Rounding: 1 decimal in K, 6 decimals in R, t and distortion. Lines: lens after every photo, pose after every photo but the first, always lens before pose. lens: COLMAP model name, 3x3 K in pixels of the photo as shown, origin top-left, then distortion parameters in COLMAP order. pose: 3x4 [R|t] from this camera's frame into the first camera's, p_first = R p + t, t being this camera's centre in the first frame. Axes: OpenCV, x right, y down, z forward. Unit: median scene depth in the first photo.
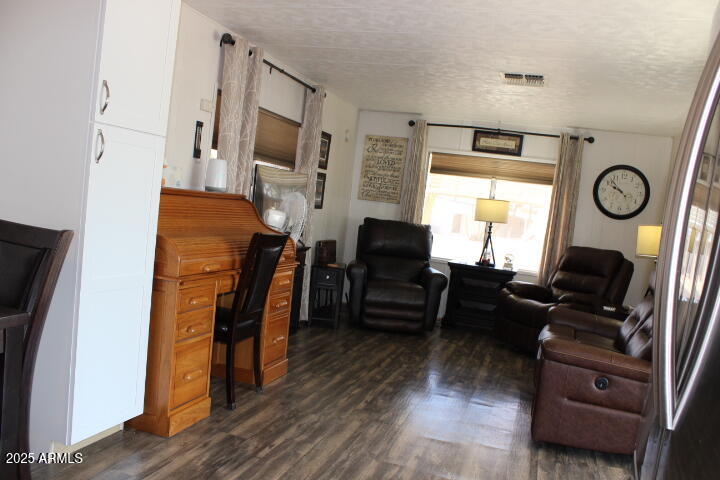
lens RADIAL K [[603.4, 0, 360.0], [0, 603.4, 240.0], [0, 0, 1]] dist [-0.171659, 0.149709]
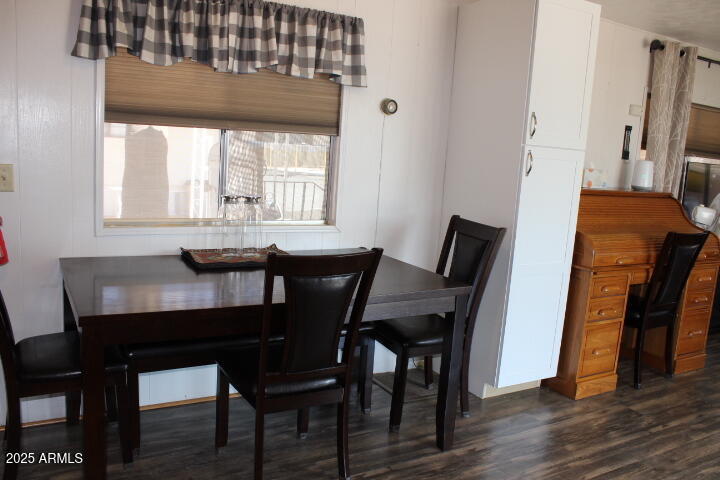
lens RADIAL K [[603.4, 0, 360.0], [0, 603.4, 240.0], [0, 0, 1]] dist [-0.171659, 0.149709]
pose [[0.737773, 0.047946, -0.673345, 0.126936], [-0.028487, 0.998797, 0.039907, -0.023910], [0.674448, -0.010261, 0.738251, -0.165871]]
